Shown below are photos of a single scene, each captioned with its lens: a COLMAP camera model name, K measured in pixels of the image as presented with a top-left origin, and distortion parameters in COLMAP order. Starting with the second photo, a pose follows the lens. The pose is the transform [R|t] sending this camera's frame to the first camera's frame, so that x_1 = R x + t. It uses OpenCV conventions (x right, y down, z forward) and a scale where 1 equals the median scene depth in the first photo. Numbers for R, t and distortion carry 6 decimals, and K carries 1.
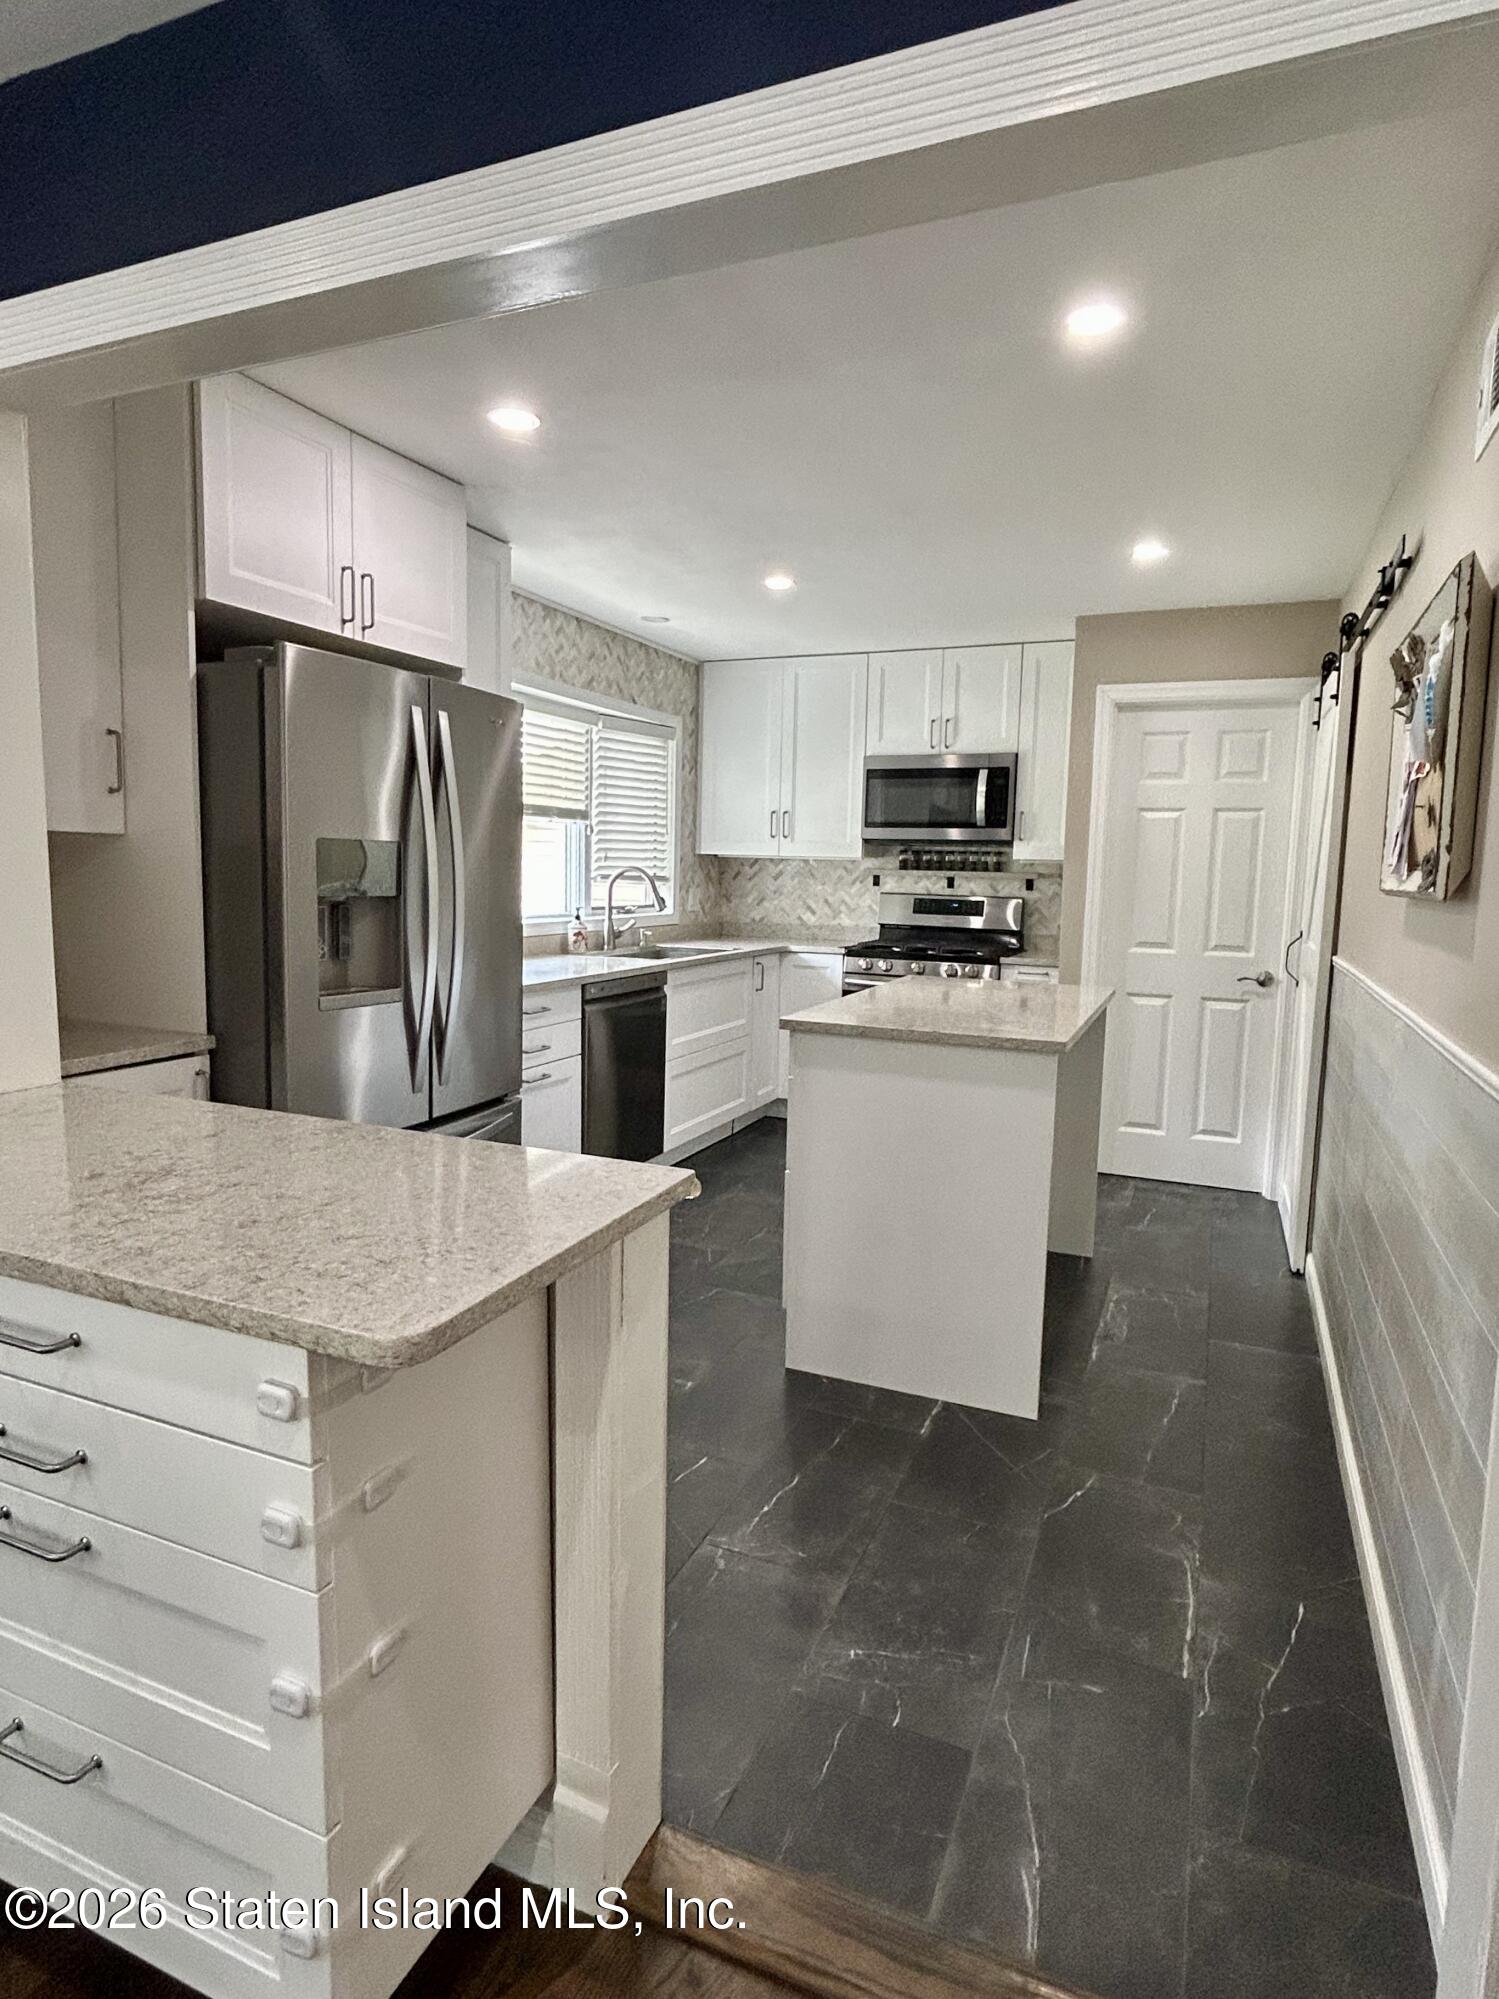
lens RADIAL K [[1108.3, 0, 749.5], [0, 1108.3, 999.5], [0, 0, 1]] dist [0.000786, -0.001101]
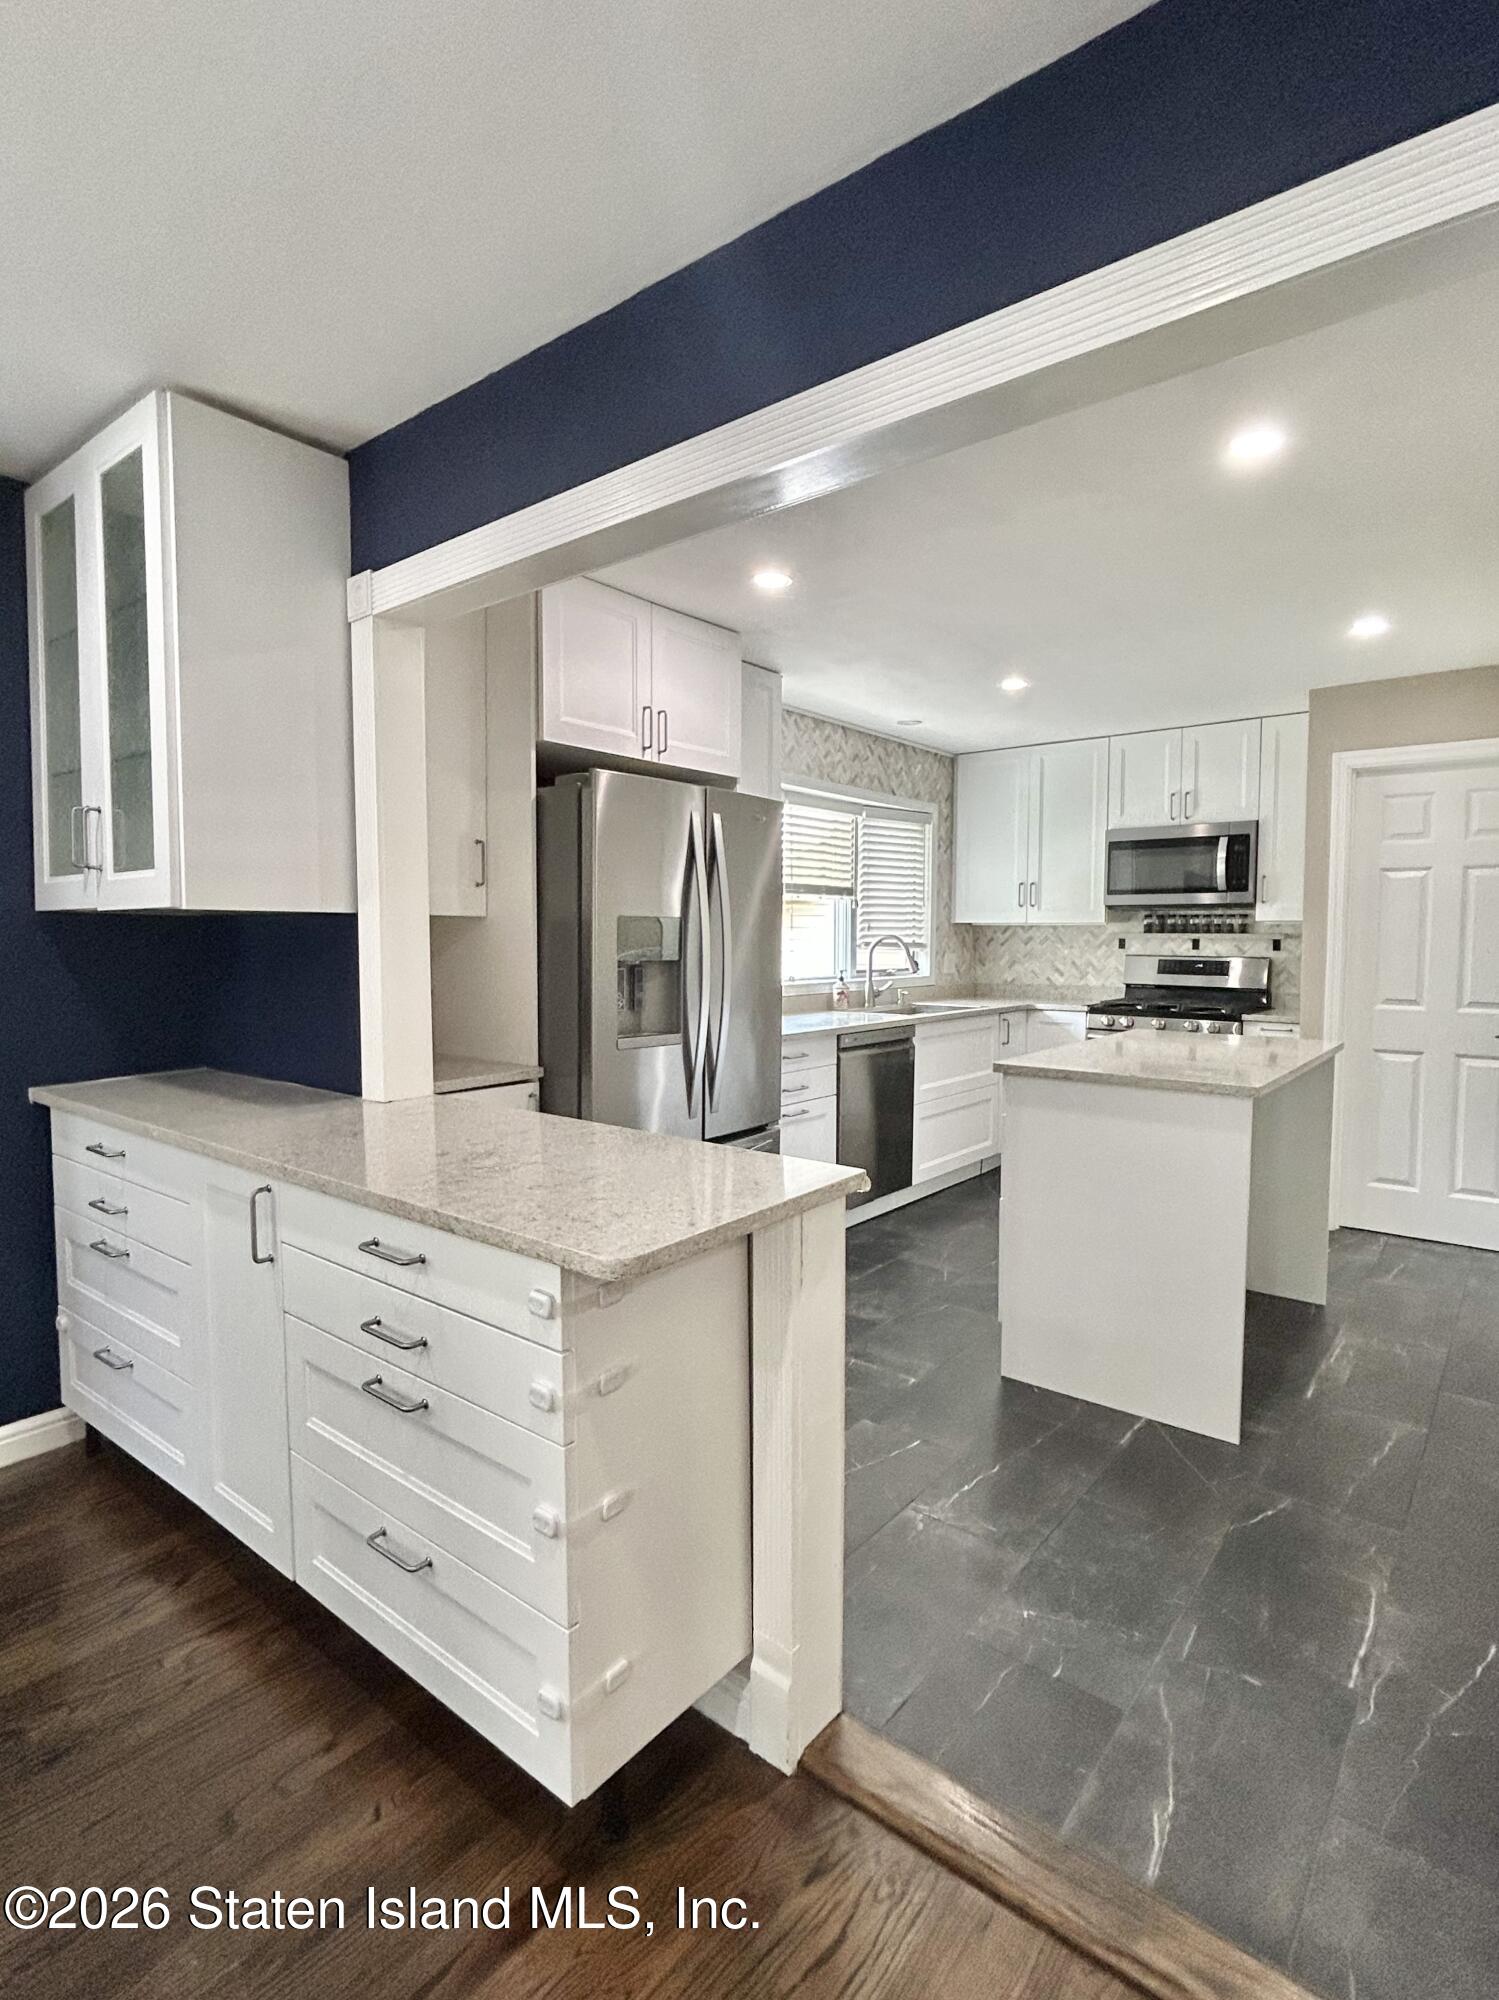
lens RADIAL K [[1007.8, 0, 751.0], [0, 1007.8, 998.7], [0, 0, 1]] dist [-0.000463, -0.000701]
pose [[0.962579, -0.001896, -0.270996, 0.037556], [-0.013992, 0.998294, -0.056682, 0.007491], [0.270641, 0.058353, 0.960910, -0.040050]]
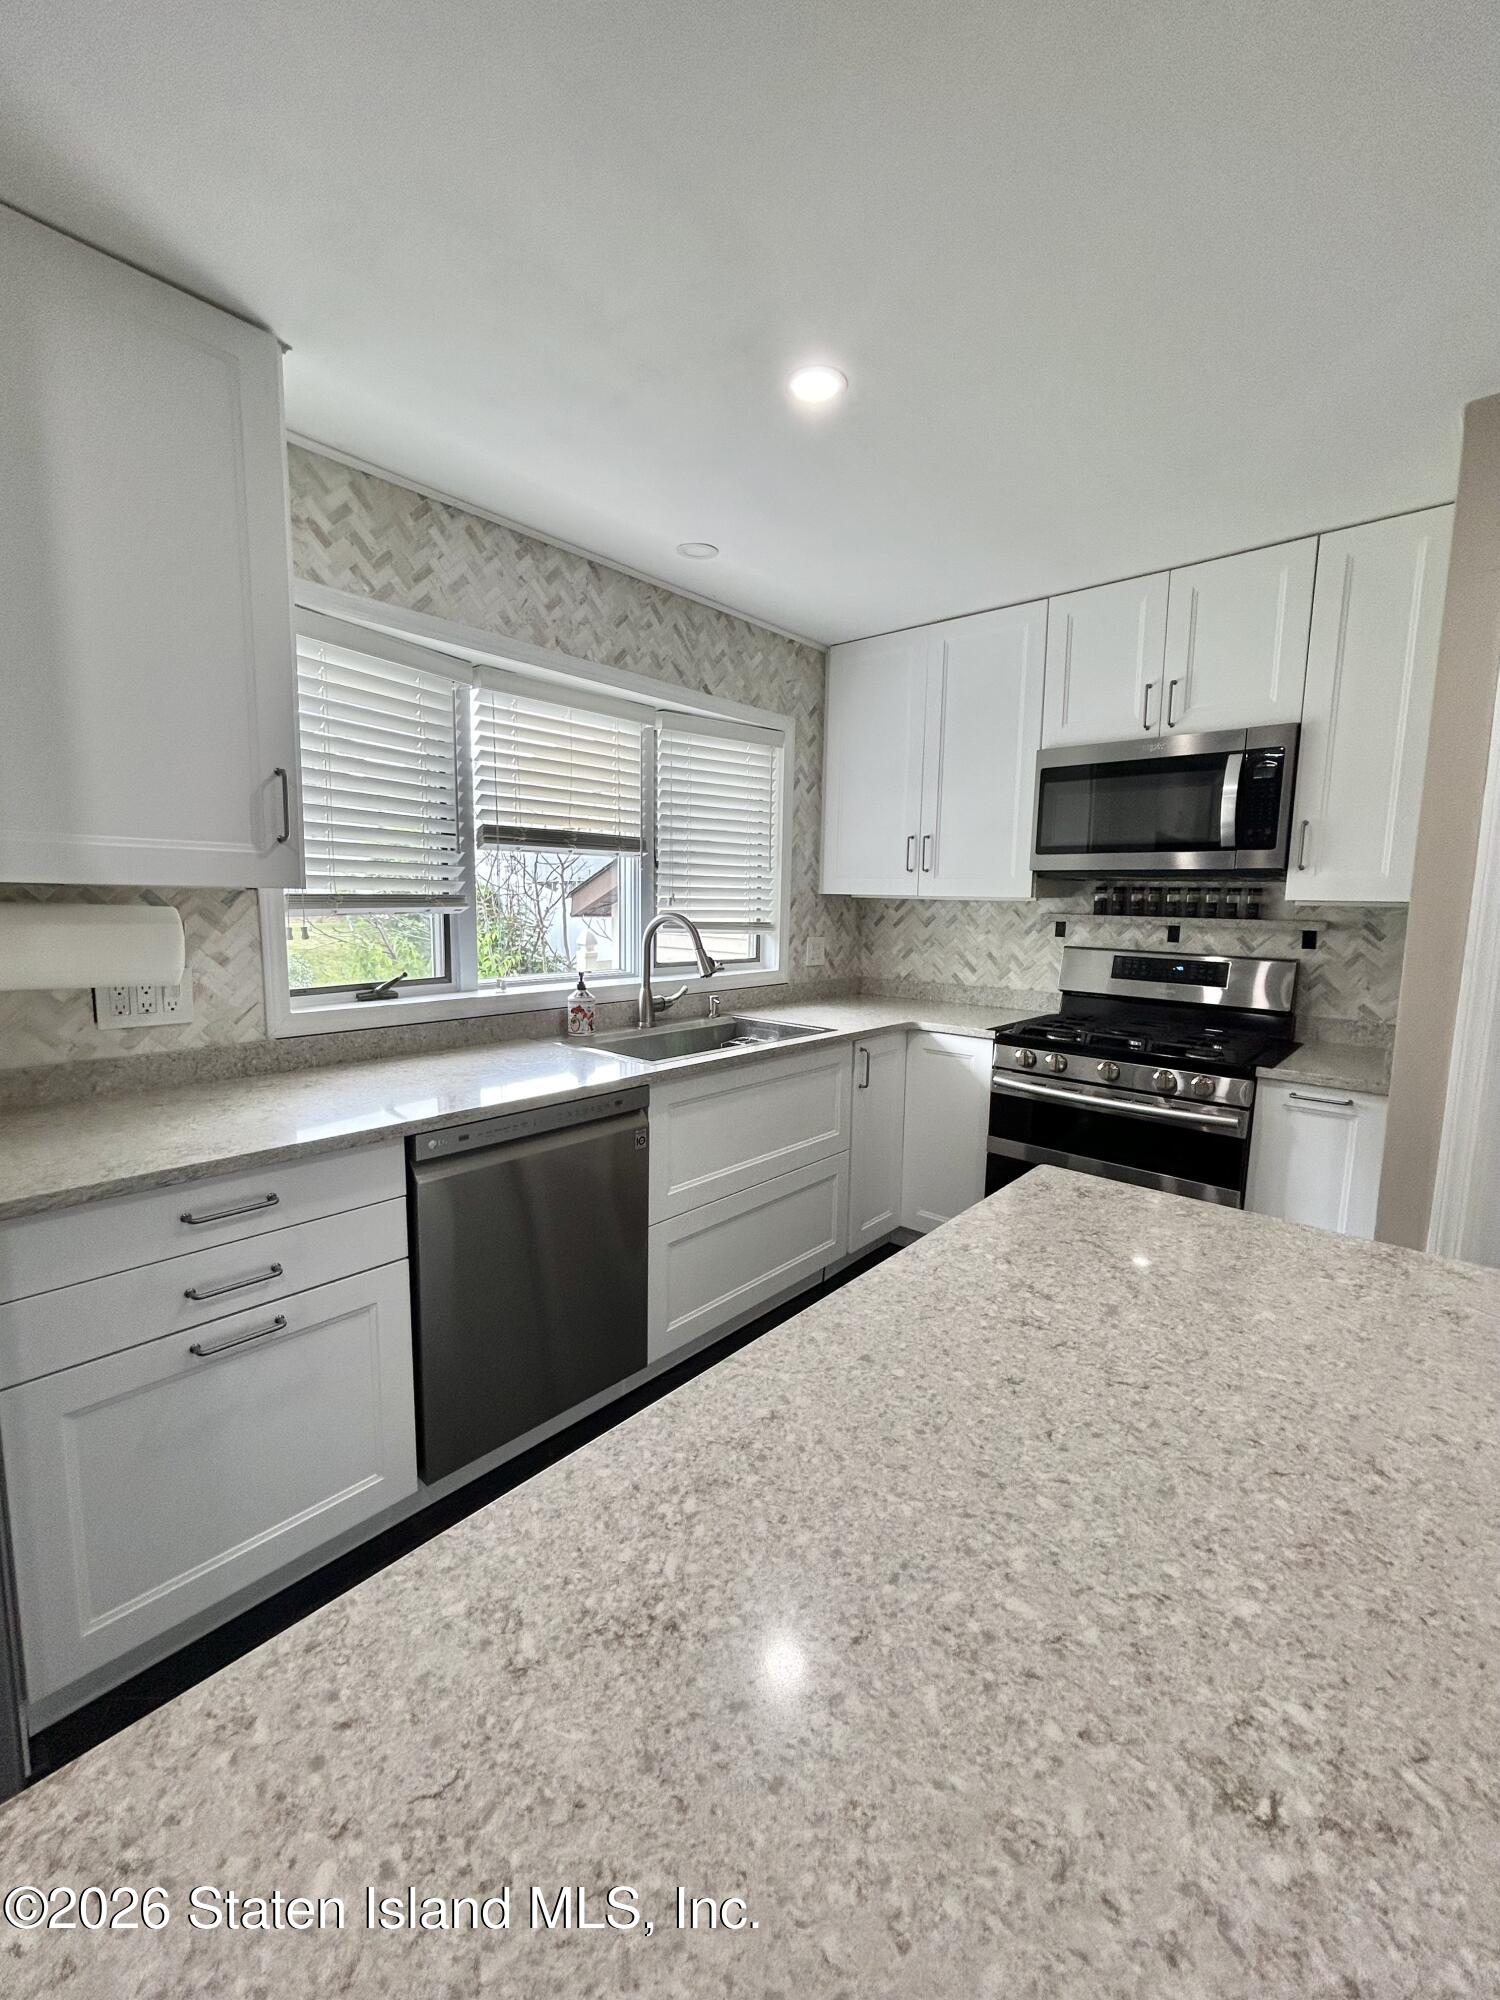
lens RADIAL K [[814.2, 0, 752.2], [0, 814.2, 996.5], [0, 0, 1]] dist [-0.000659, 0.000588]
pose [[0.950705, 0.033086, -0.308326, 0.101271], [-0.033670, 0.999427, 0.003427, -0.066768], [0.308263, 0.007124, 0.951274, 0.493788]]
